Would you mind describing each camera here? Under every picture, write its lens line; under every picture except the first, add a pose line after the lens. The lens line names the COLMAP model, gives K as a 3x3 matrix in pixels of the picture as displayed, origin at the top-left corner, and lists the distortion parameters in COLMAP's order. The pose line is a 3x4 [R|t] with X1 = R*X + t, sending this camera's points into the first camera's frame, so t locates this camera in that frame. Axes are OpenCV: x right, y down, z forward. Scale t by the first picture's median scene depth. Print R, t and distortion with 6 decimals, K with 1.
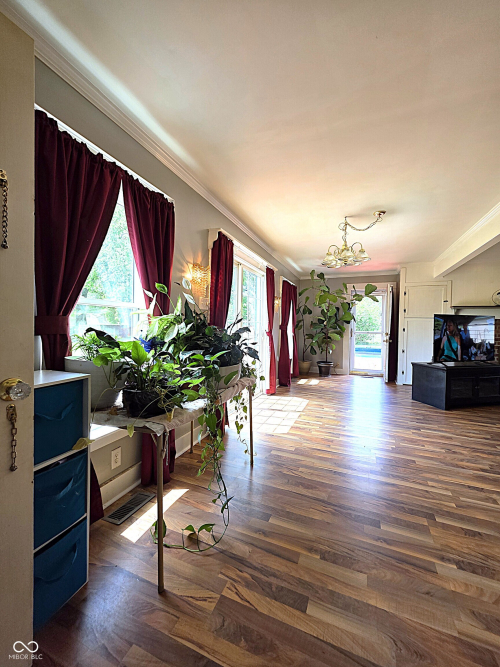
lens RADIAL K [[273.1, 0, 250.0], [0, 273.1, 332.5], [0, 0, 1]] dist [0.000689, -0.000466]
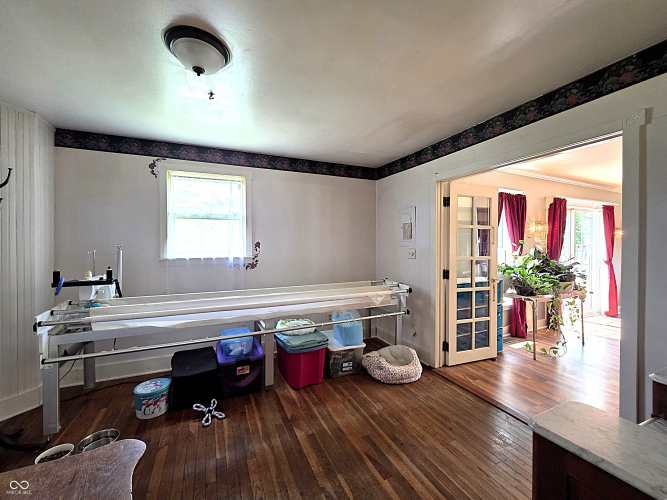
lens RADIAL K [[273.1, 0, 332.4], [0, 273.1, 248.5], [0, 0, 1]] dist [0.000689, -0.000466]
pose [[0.722981, -0.007812, -0.690824, 0.055712], [-0.004317, 0.999865, -0.015824, -0.062134], [0.690855, 0.014423, 0.722850, -1.251441]]
